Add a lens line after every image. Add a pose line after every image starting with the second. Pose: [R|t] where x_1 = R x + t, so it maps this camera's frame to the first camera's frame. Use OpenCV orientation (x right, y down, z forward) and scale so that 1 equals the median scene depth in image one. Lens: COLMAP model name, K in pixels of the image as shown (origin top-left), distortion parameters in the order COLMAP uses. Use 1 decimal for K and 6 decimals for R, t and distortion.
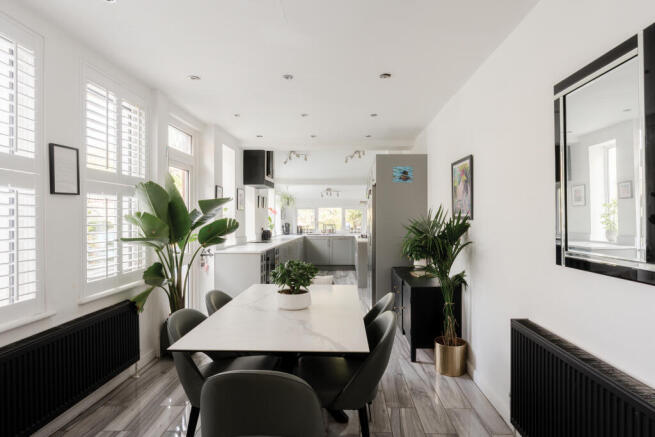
lens RADIAL K [[361.8, 0, 327.5], [0, 361.8, 218.5], [0, 0, 1]] dist [-0.001263, 0.000220]
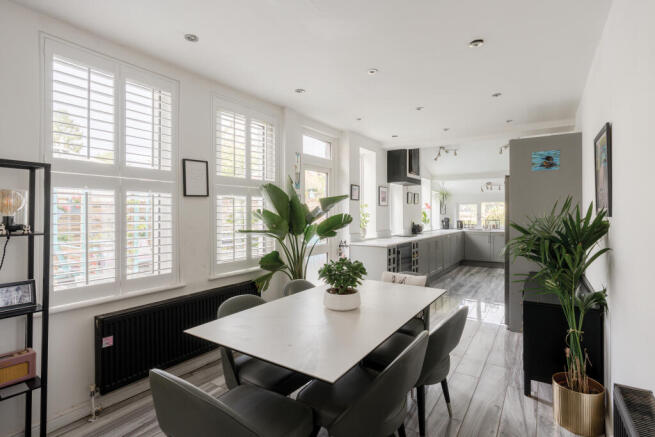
lens RADIAL K [[314.7, 0, 335.8], [0, 314.7, 212.7], [0, 0, 1]] dist [-0.024710, 0.000443]
pose [[0.858877, -0.002138, -0.512178, 0.130480], [0.001526, 0.999998, -0.001615, -0.001871], [0.512180, 0.000606, 0.858878, 0.117224]]
